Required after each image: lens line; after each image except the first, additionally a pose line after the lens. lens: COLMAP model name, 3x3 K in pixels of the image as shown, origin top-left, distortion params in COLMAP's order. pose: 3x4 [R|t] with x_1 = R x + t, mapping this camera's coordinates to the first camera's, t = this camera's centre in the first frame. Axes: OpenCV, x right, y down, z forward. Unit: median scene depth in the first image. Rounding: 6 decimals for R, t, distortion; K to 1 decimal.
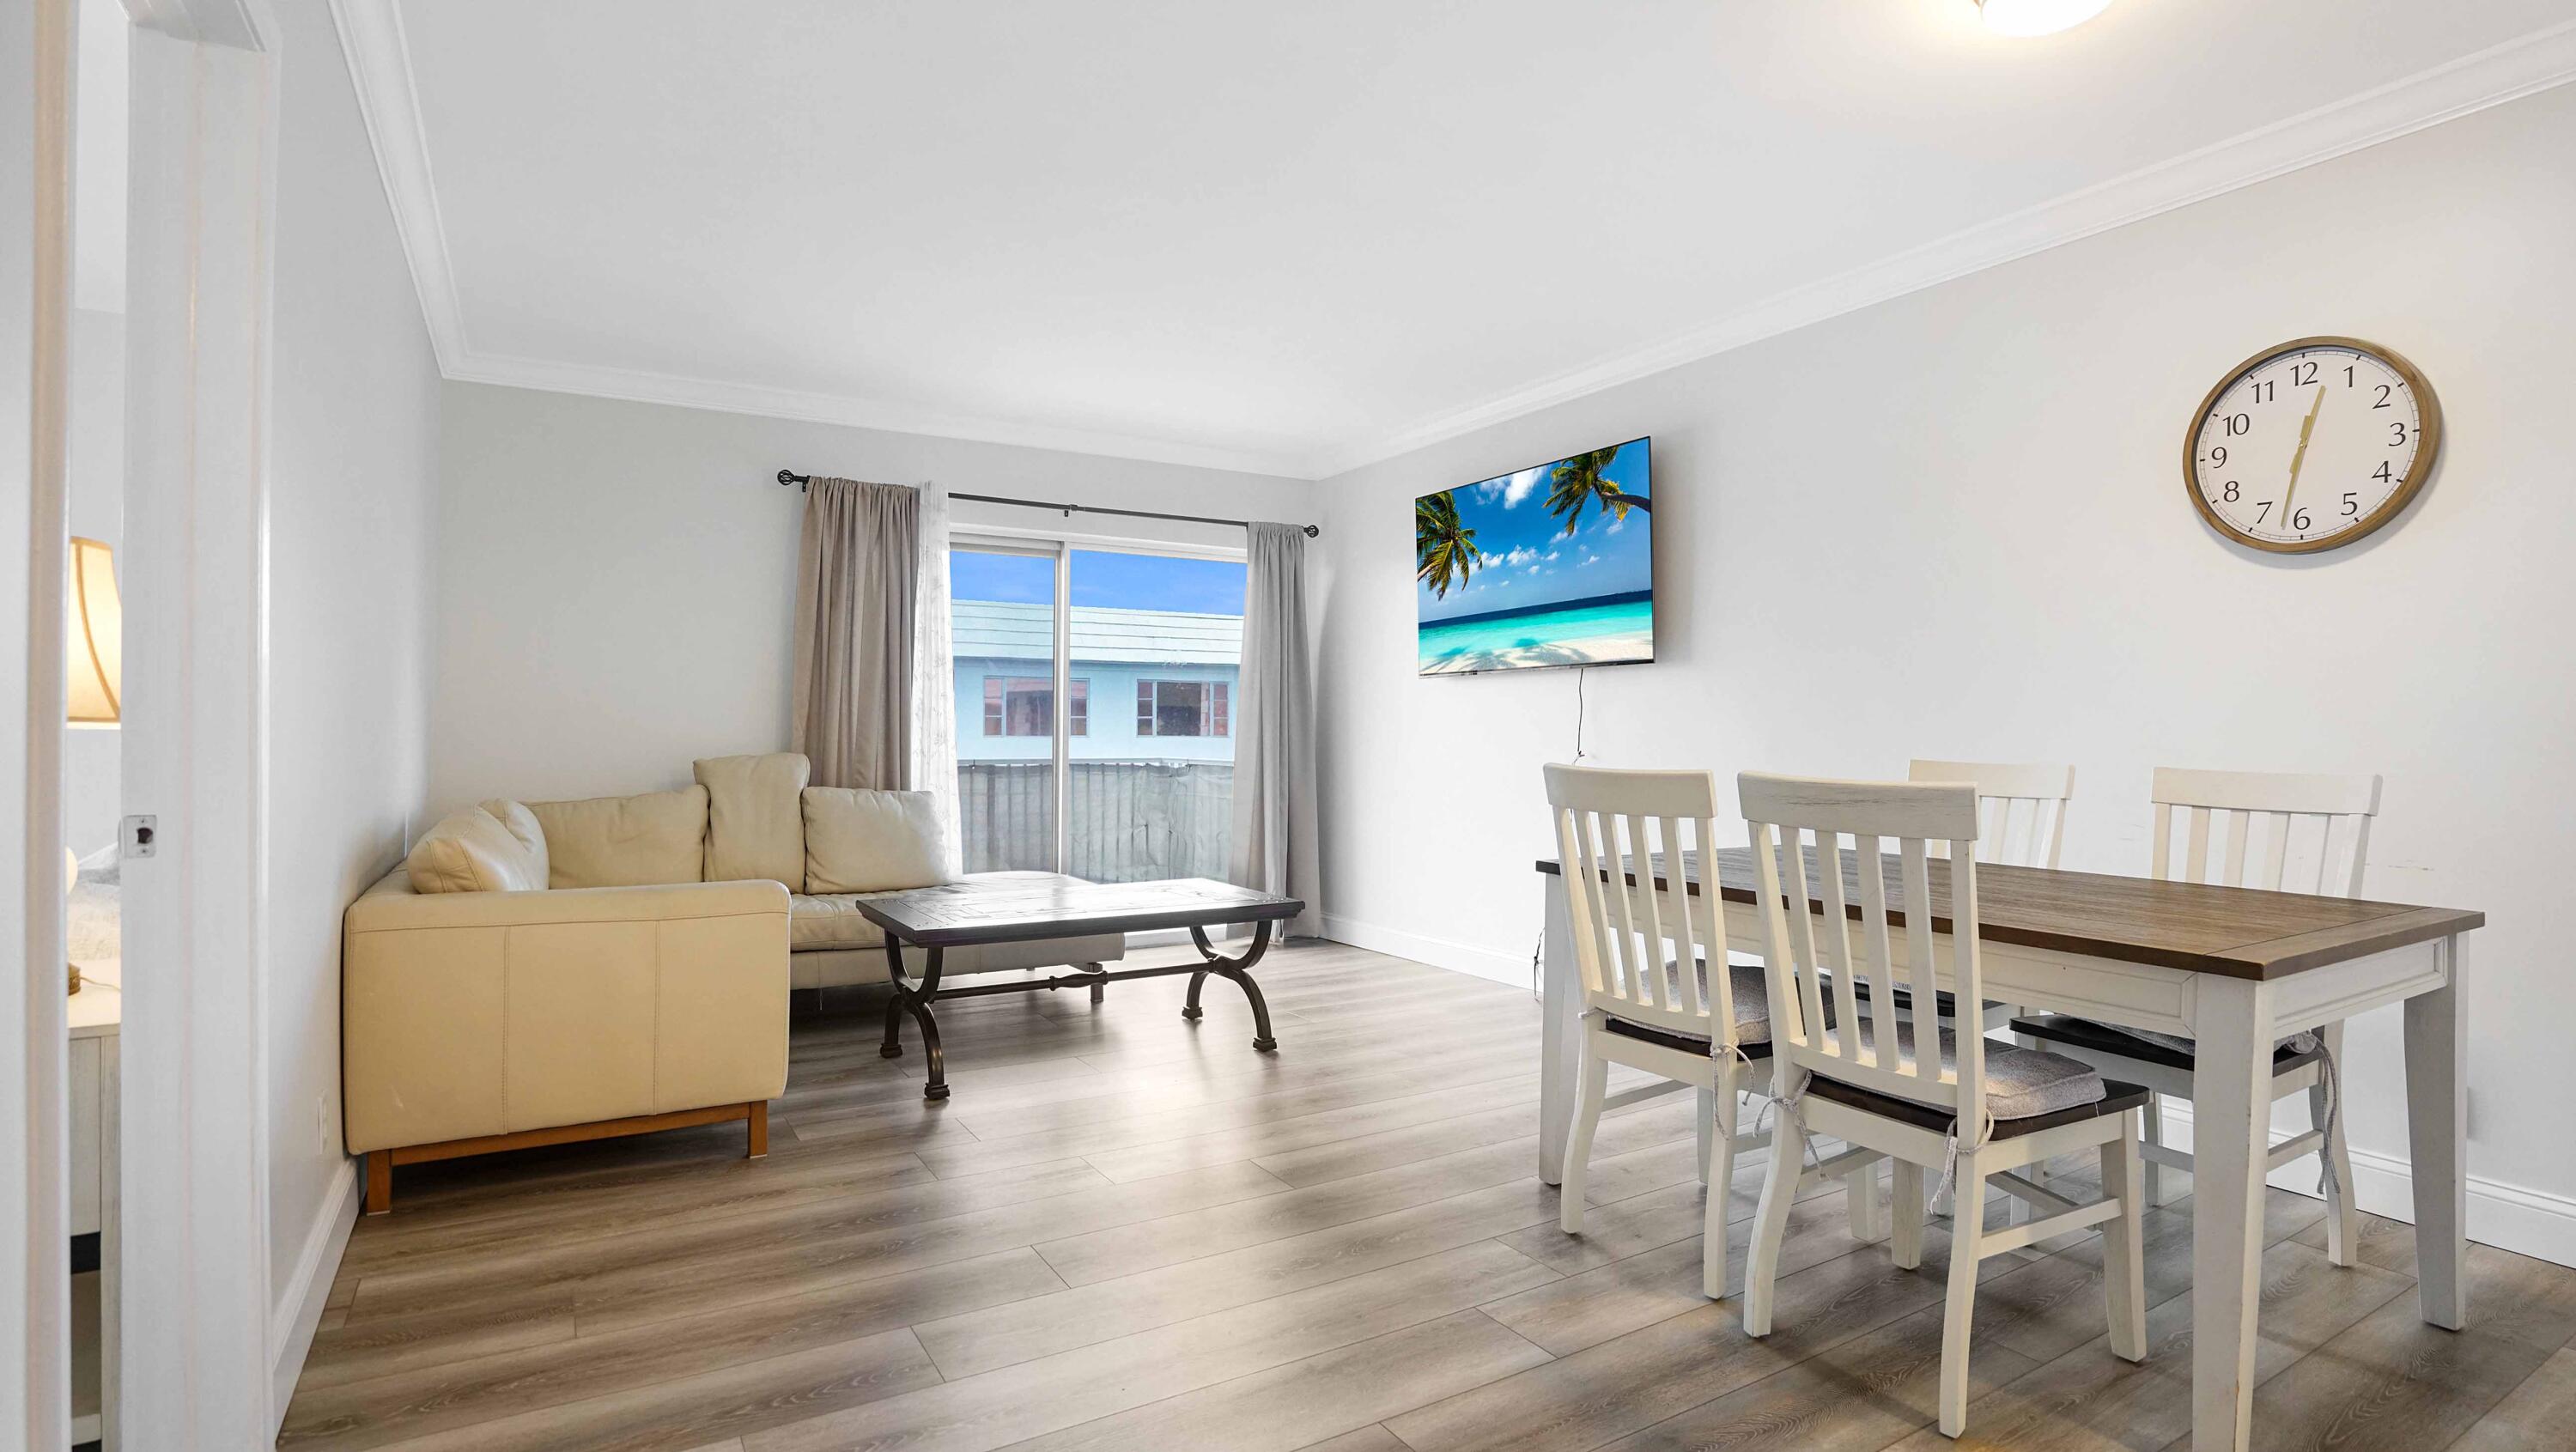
lens RADIAL K [[1259.2, 0, 1292.8], [0, 1259.2, 710.6], [0, 0, 1]] dist [-0.028372, 0.010230]
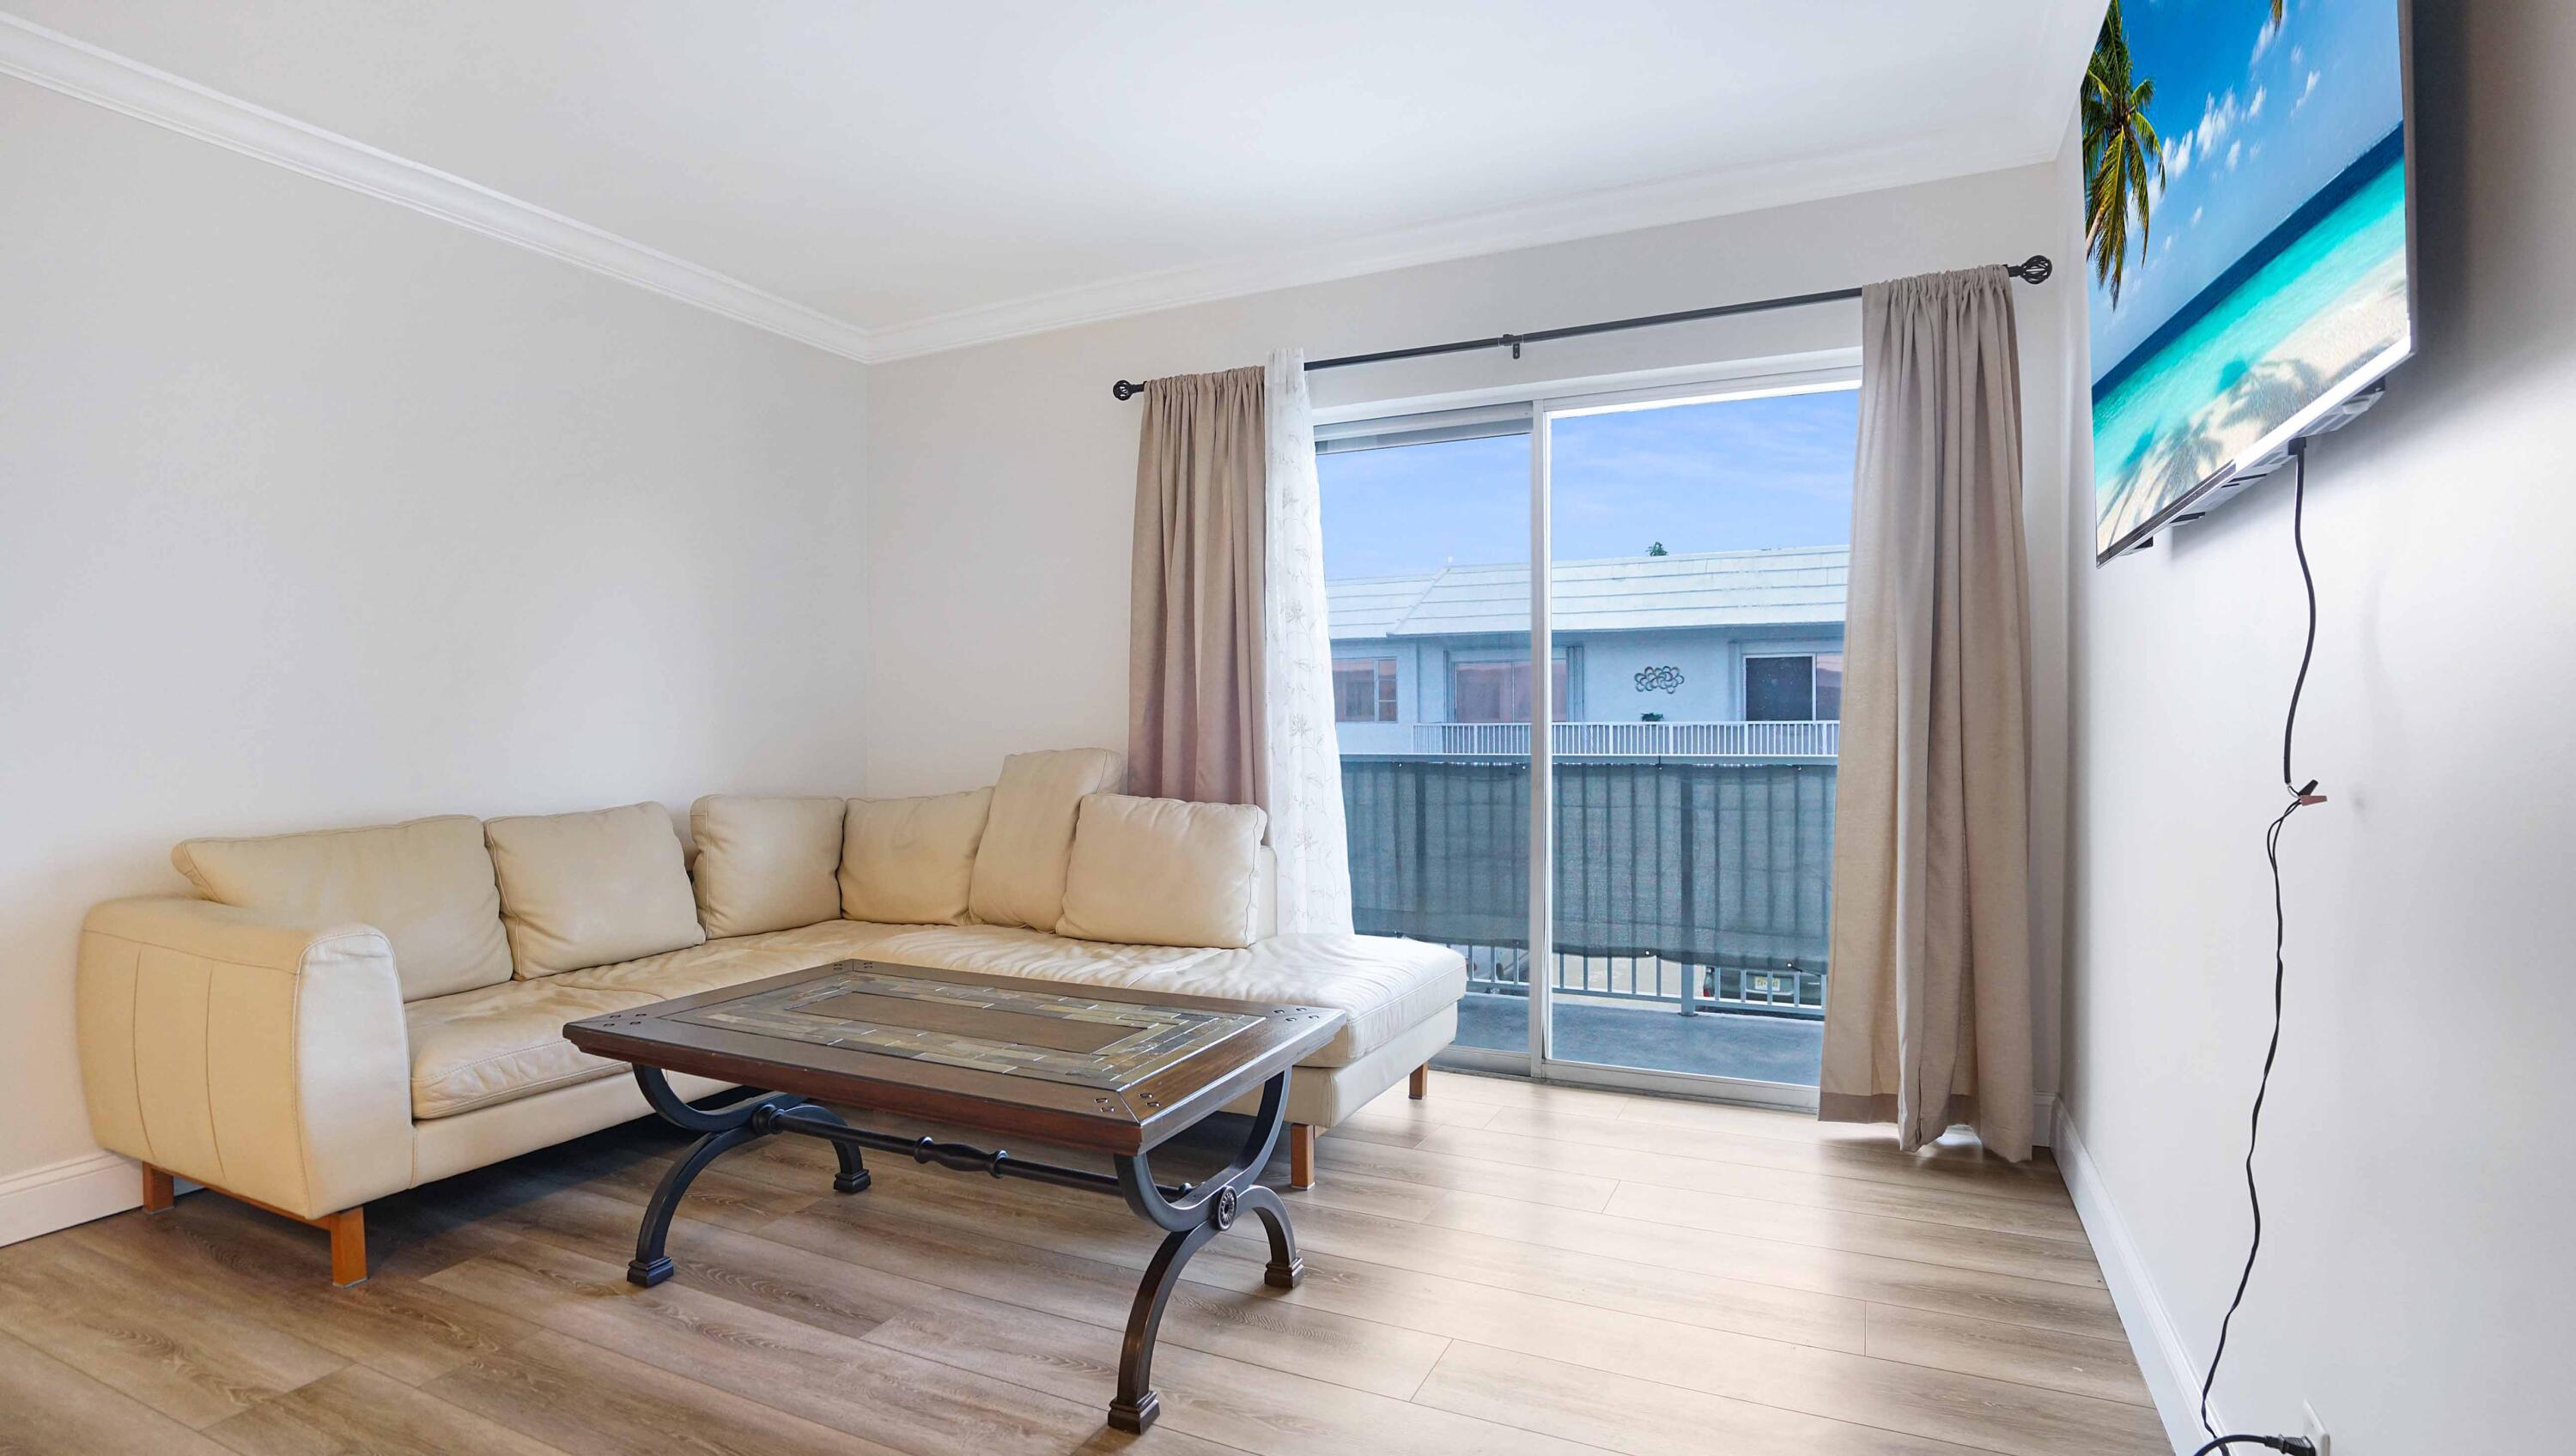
lens RADIAL K [[1259.1, 0, 1304.8], [0, 1259.1, 744.3], [0, 0, 1]] dist [-0.028372, 0.010230]
pose [[0.536599, 0.013716, -0.843726, 0.313113], [0.020504, 0.999361, 0.029287, 0.011846], [0.843588, -0.033015, 0.535975, 0.669895]]
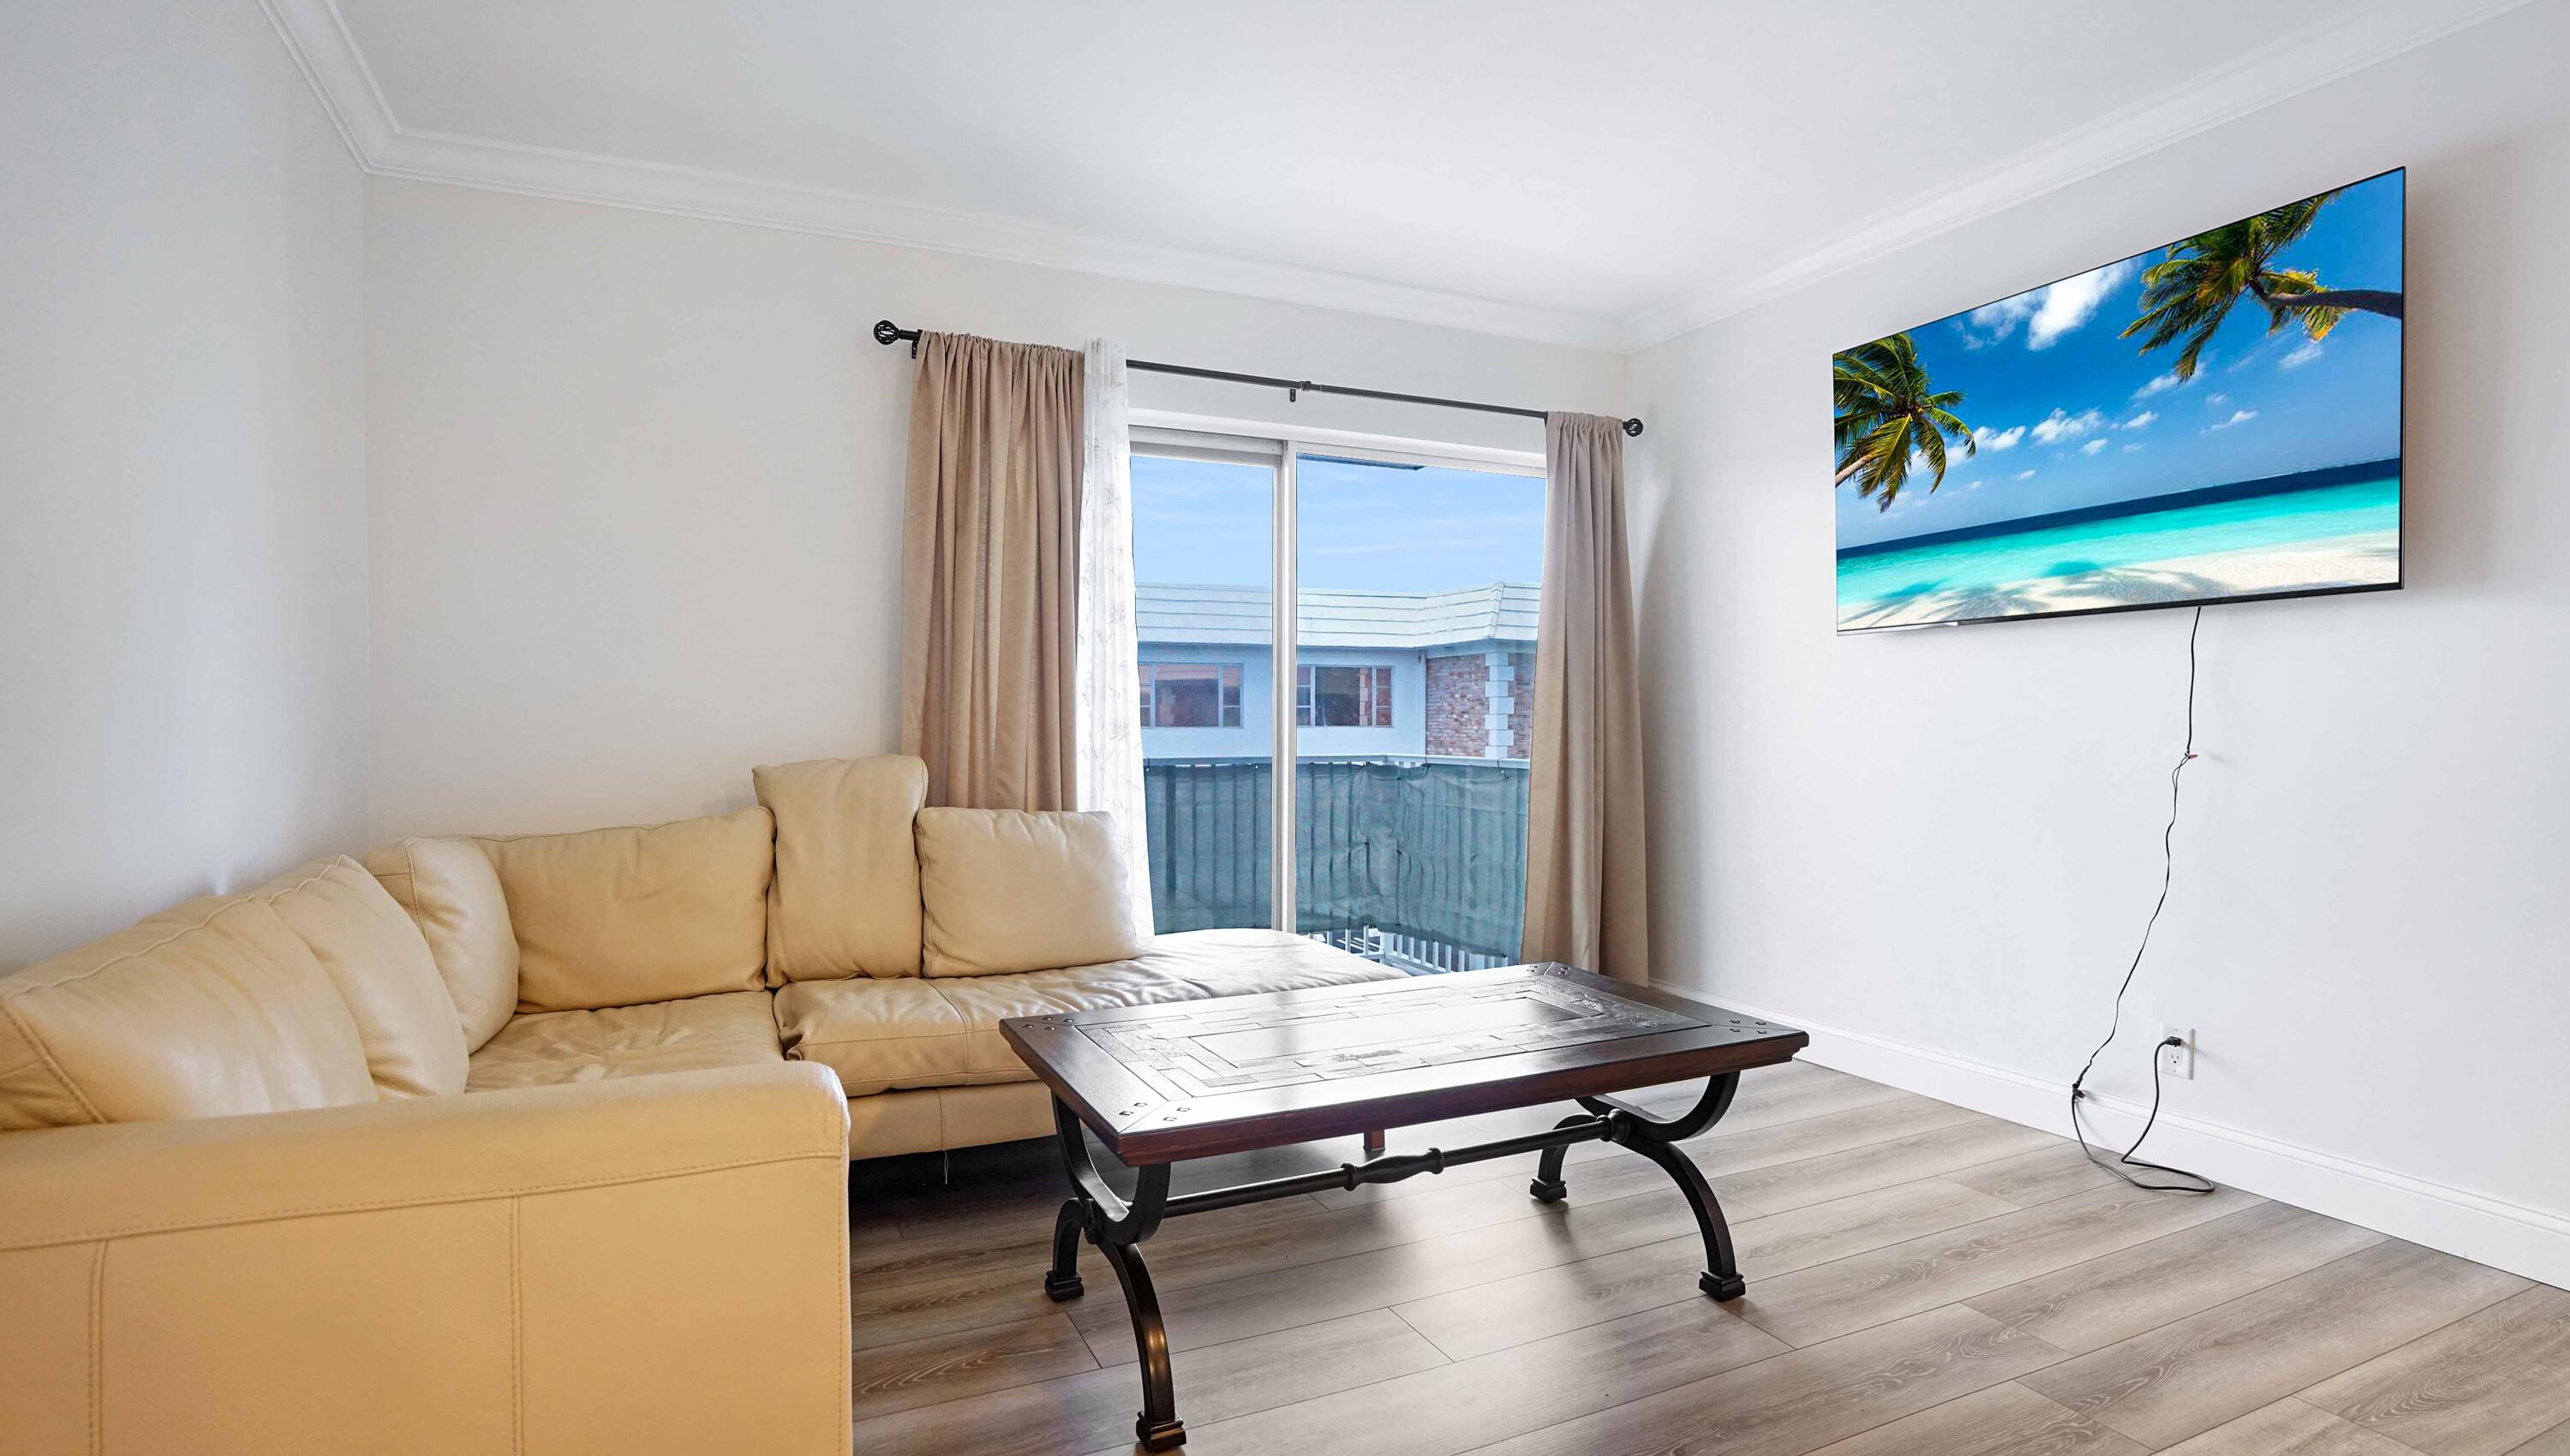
lens RADIAL K [[1256.2, 0, 1265.5], [0, 1256.2, 746.2], [0, 0, 1]] dist [-0.028372, 0.010230]
pose [[0.992581, -0.001953, -0.121569, -0.129783], [0.006373, 0.999332, 0.035987, 0.006753], [0.121417, -0.036495, 0.991930, 0.370515]]
